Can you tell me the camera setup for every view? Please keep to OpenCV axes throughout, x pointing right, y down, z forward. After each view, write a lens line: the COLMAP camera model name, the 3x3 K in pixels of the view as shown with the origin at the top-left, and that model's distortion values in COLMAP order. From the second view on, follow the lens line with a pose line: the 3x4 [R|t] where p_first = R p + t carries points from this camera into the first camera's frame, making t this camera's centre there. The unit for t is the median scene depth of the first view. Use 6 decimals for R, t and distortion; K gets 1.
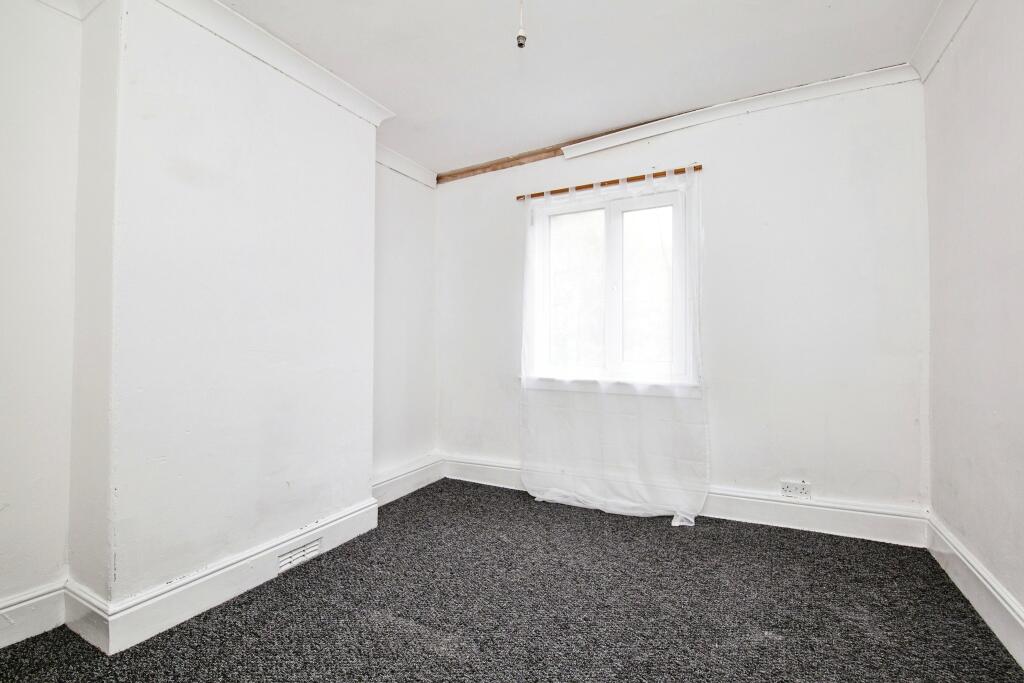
lens RADIAL K [[448.6, 0, 520.6], [0, 448.6, 338.6], [0, 0, 1]] dist [-0.001964, -0.009001]
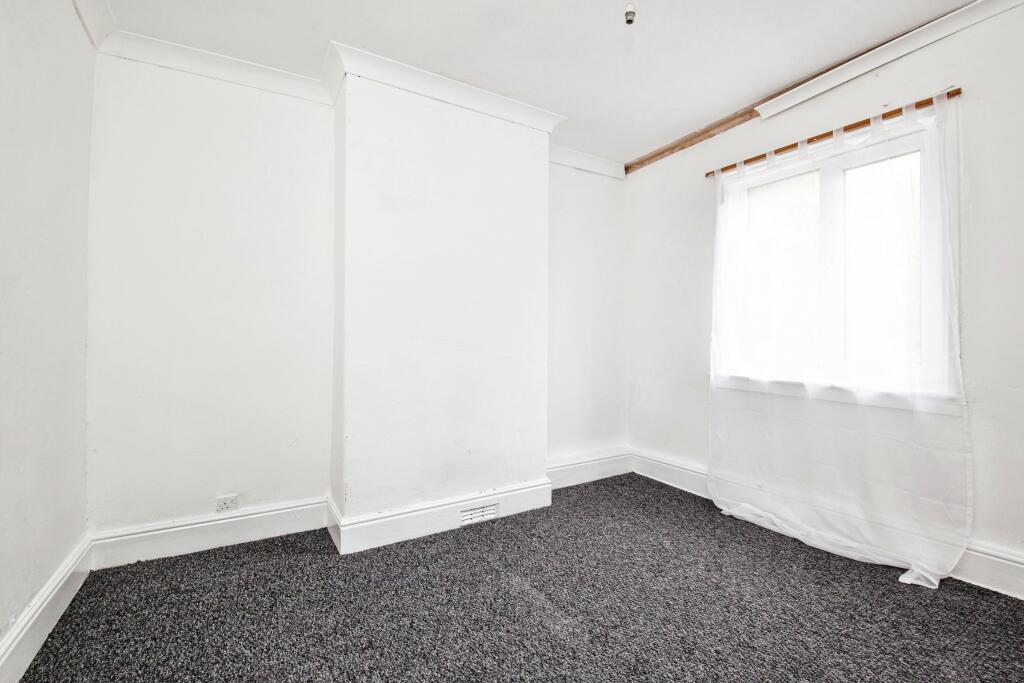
lens RADIAL K [[448.6, 0, 510.9], [0, 448.6, 335.4], [0, 0, 1]] dist [-0.001964, -0.009001]
pose [[0.856993, 0.008002, -0.515266, 0.153220], [-0.002547, 0.999933, 0.011292, -0.001029], [0.515322, -0.008364, 0.856956, 0.030494]]
